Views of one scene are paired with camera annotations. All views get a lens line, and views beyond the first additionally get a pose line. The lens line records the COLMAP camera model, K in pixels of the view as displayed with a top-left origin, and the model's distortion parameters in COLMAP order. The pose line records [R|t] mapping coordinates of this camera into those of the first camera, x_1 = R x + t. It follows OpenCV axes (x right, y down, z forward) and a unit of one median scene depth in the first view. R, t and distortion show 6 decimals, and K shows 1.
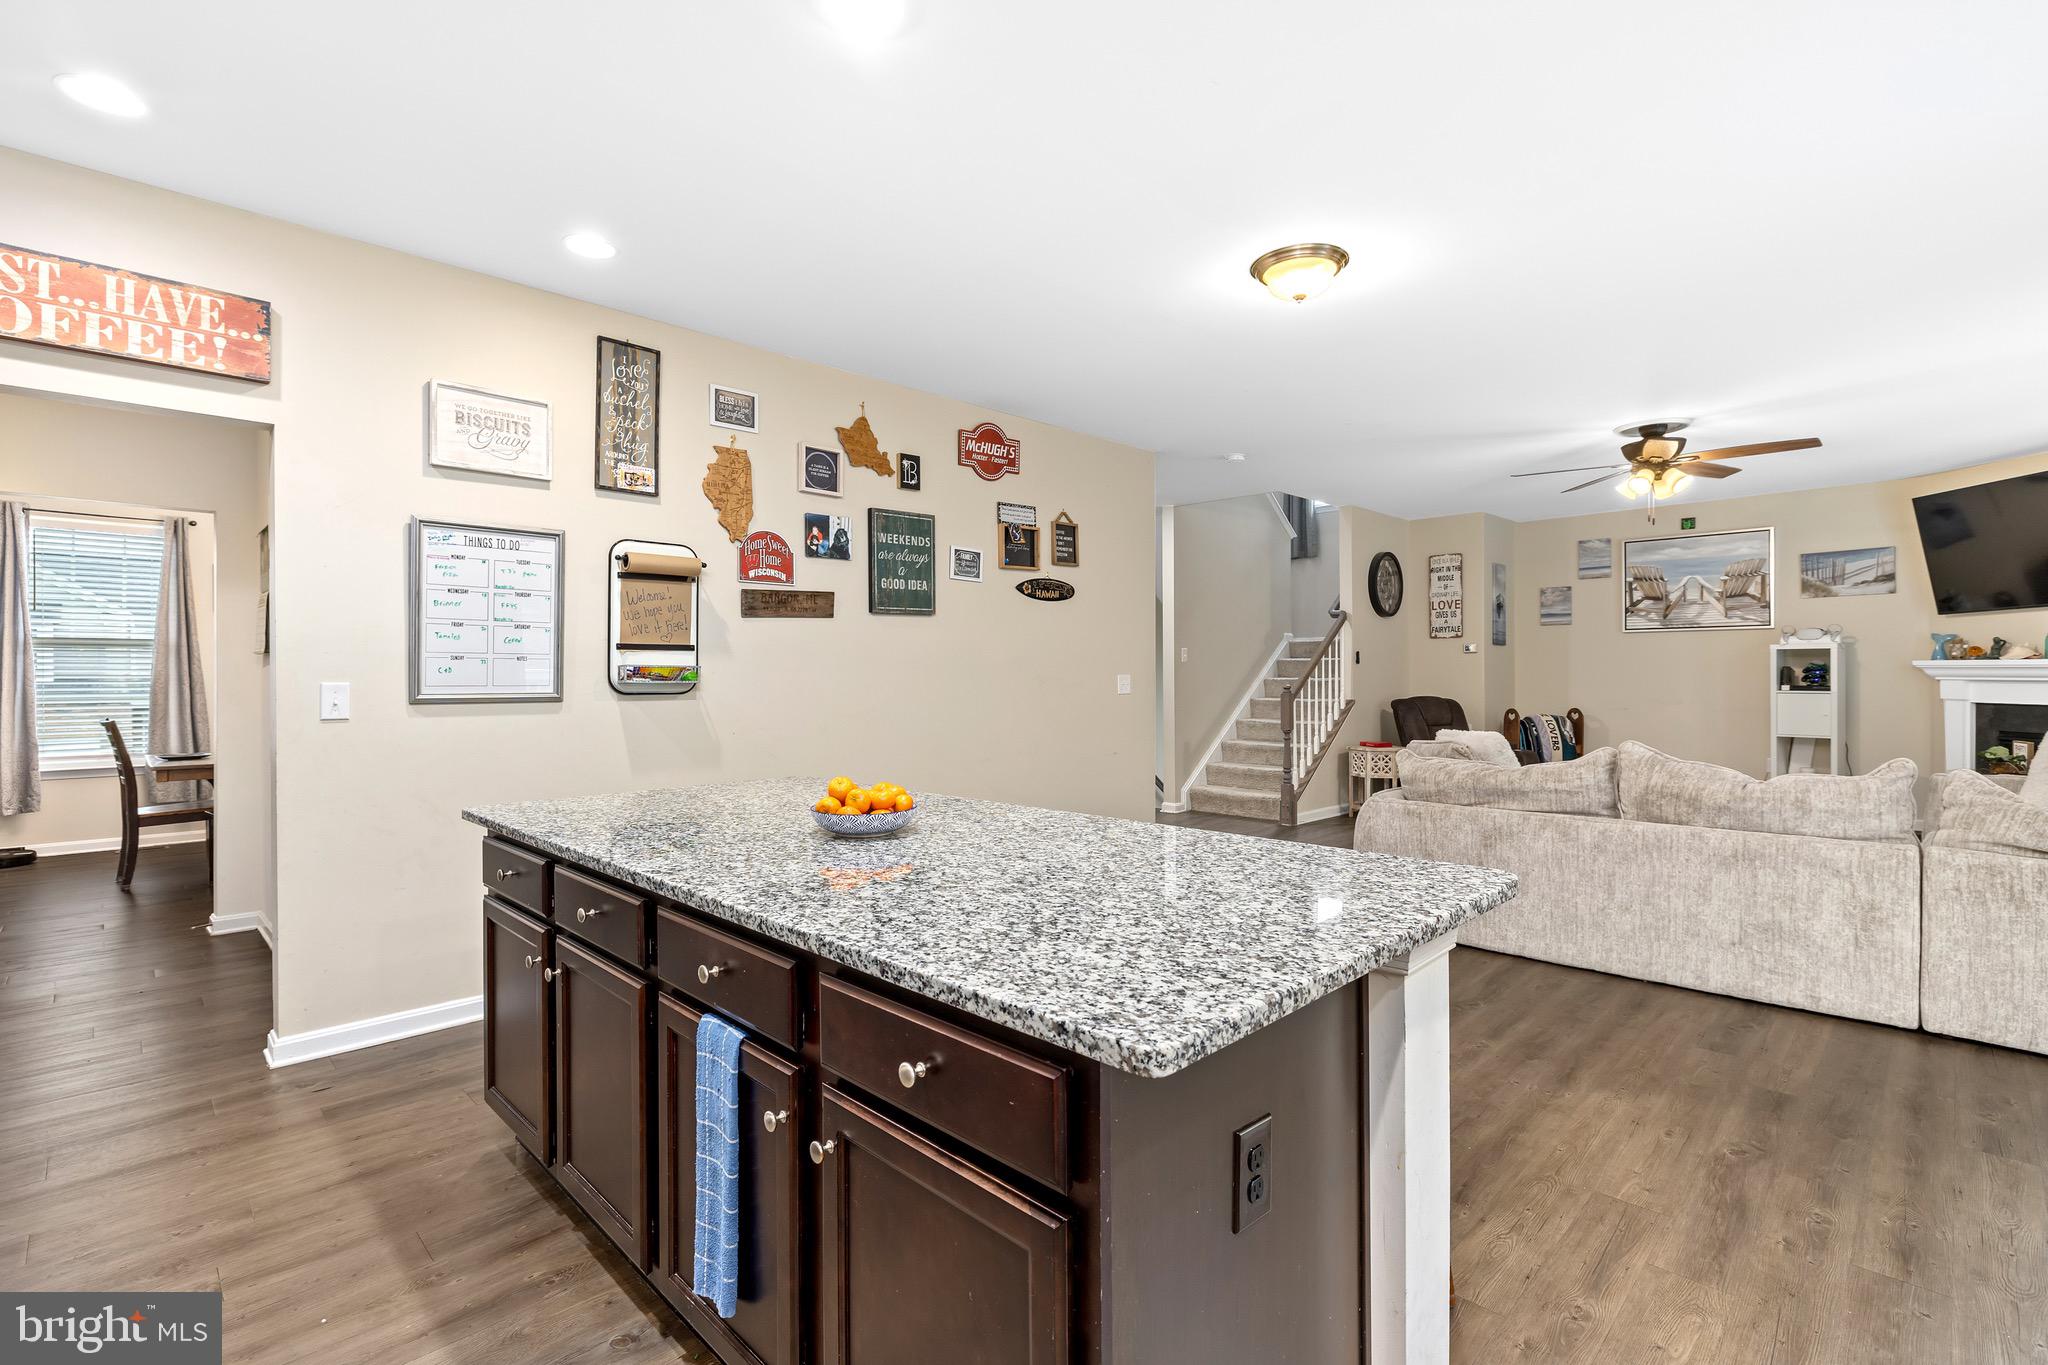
lens RADIAL K [[925.4, 0, 1016.4], [0, 925.4, 682.4], [0, 0, 1]] dist [-0.006929, 0.001288]
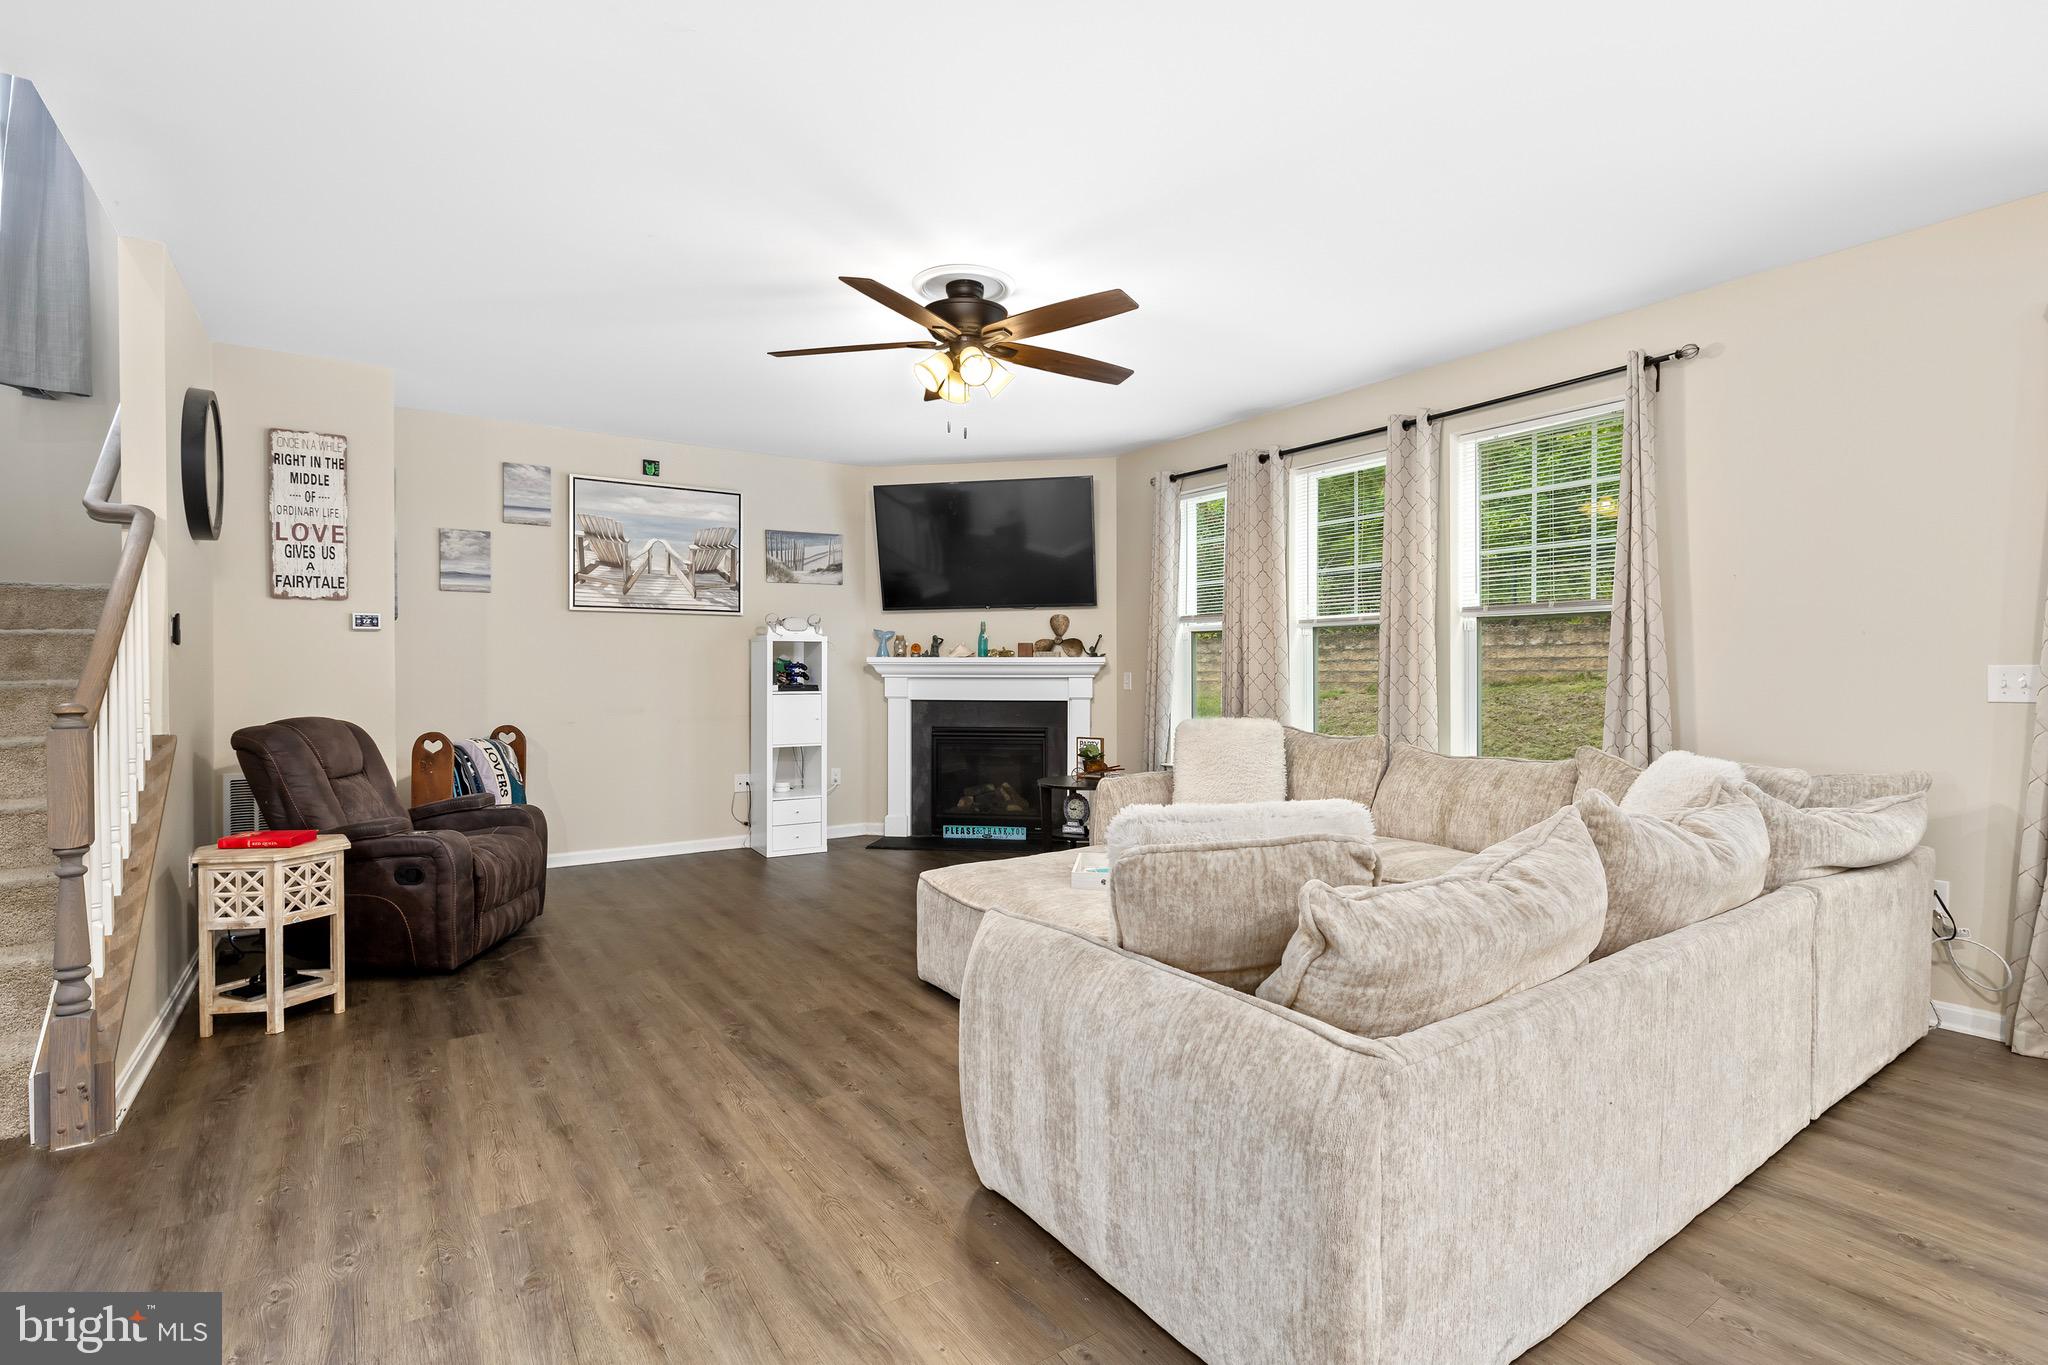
lens RADIAL K [[963.1, 0, 1006.3], [0, 963.1, 670.4], [0, 0, 1]] dist [-0.002040, 0.002562]
pose [[0.184657, 0.003607, 0.982796, 0.040695], [0.009214, 0.999943, -0.005401, -0.005561], [-0.982760, 0.010053, 0.184613, 1.010999]]
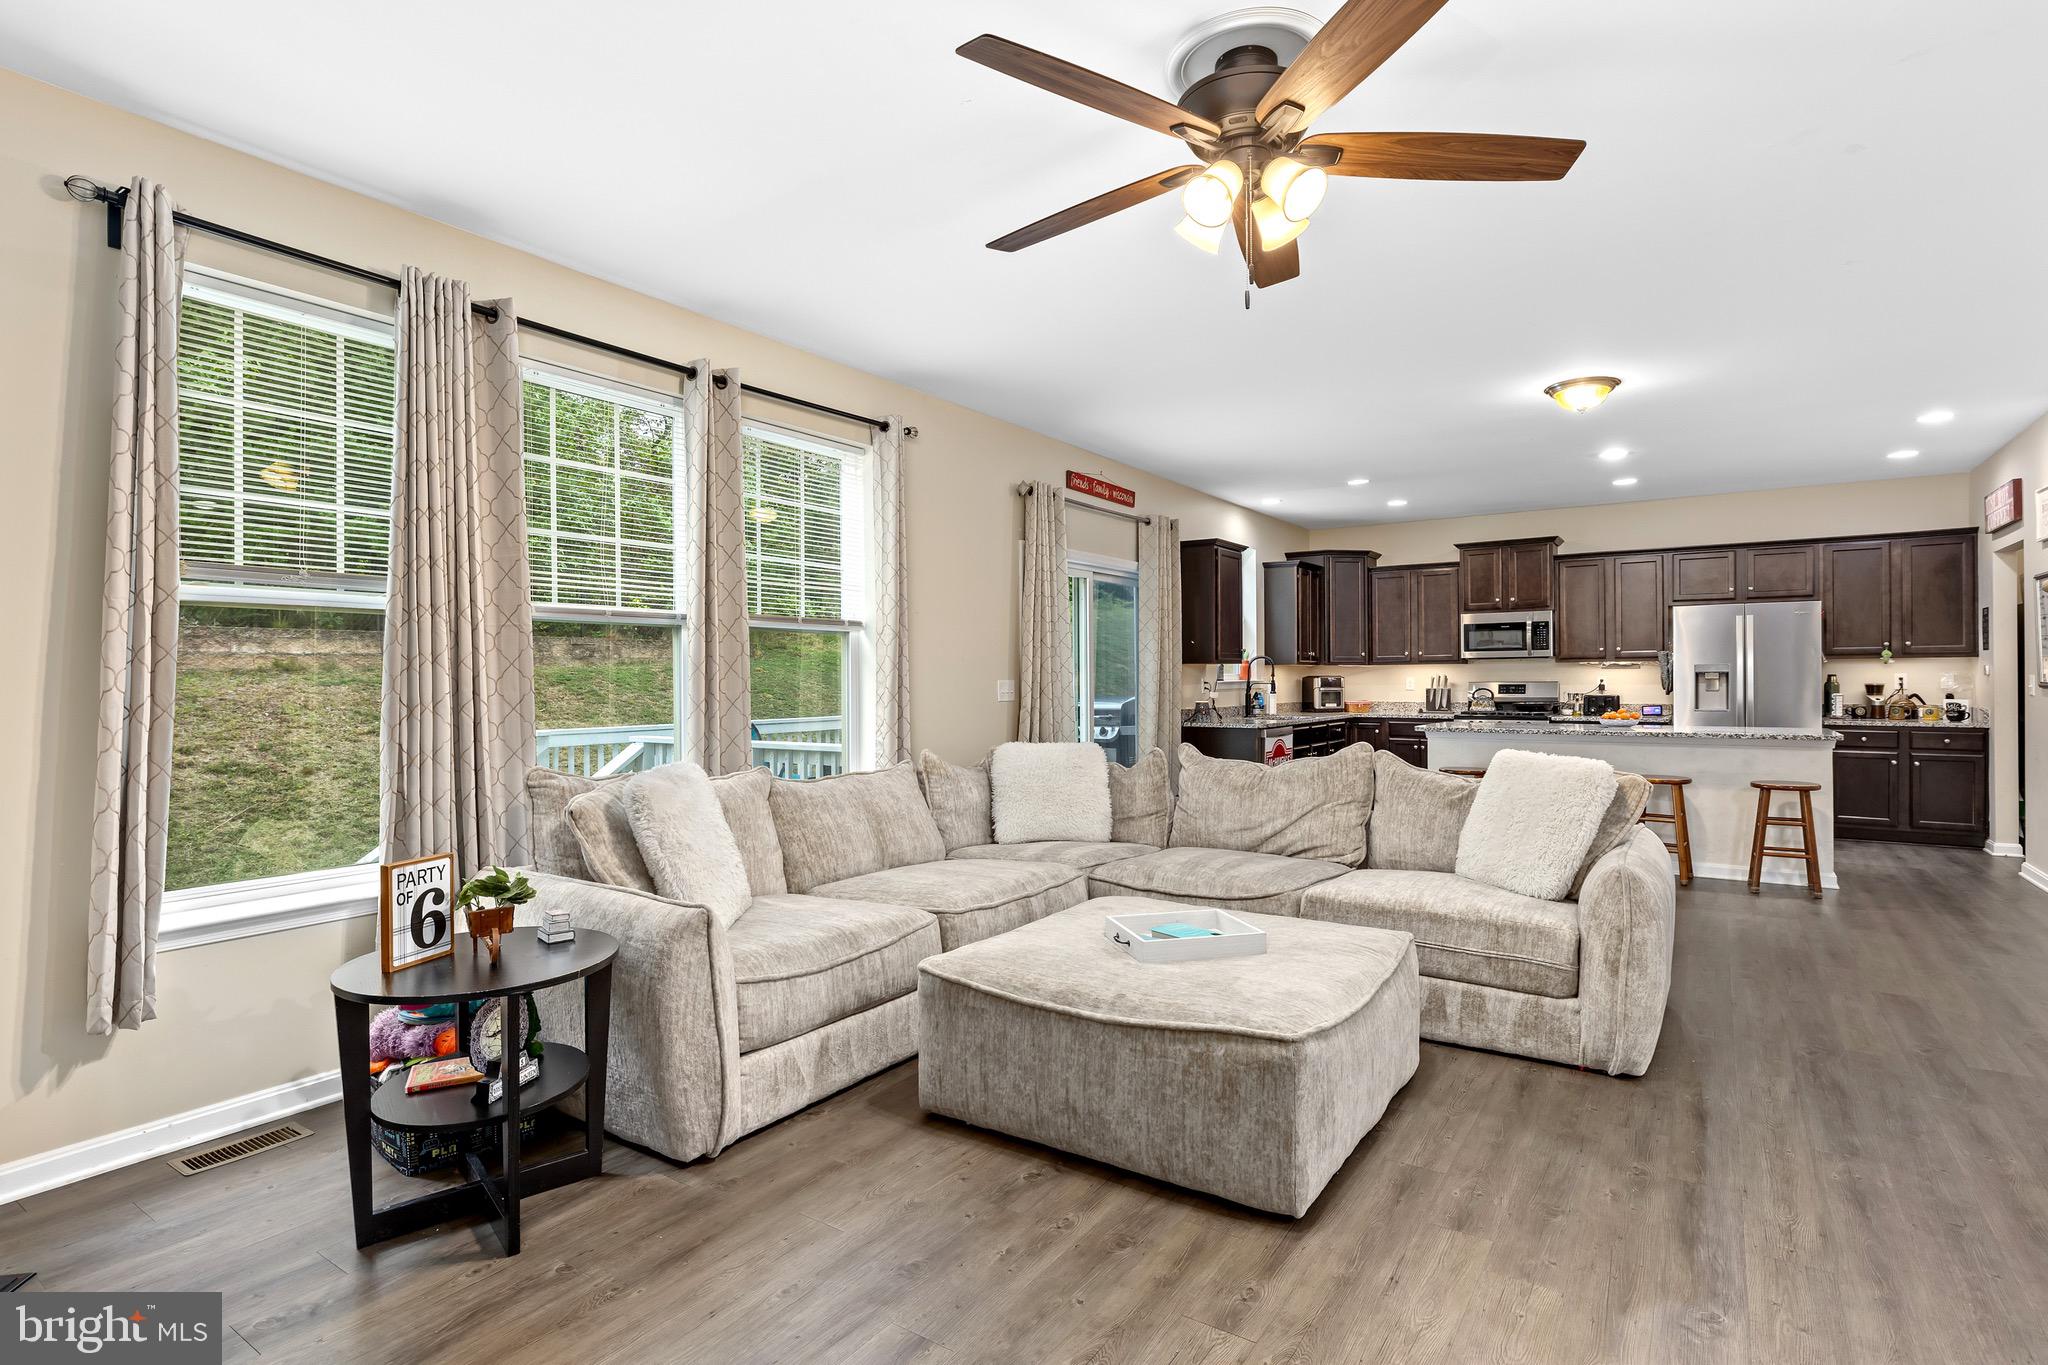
lens RADIAL K [[1047.7, 0, 1011.3], [0, 1047.7, 670.7], [0, 0, 1]] dist [-0.002788, 0.002991]
pose [[-0.979741, 0.009949, -0.200023, 1.066027], [0.010037, 0.999949, 0.000577, -0.019210], [0.200019, -0.001442, -0.979791, 1.708212]]
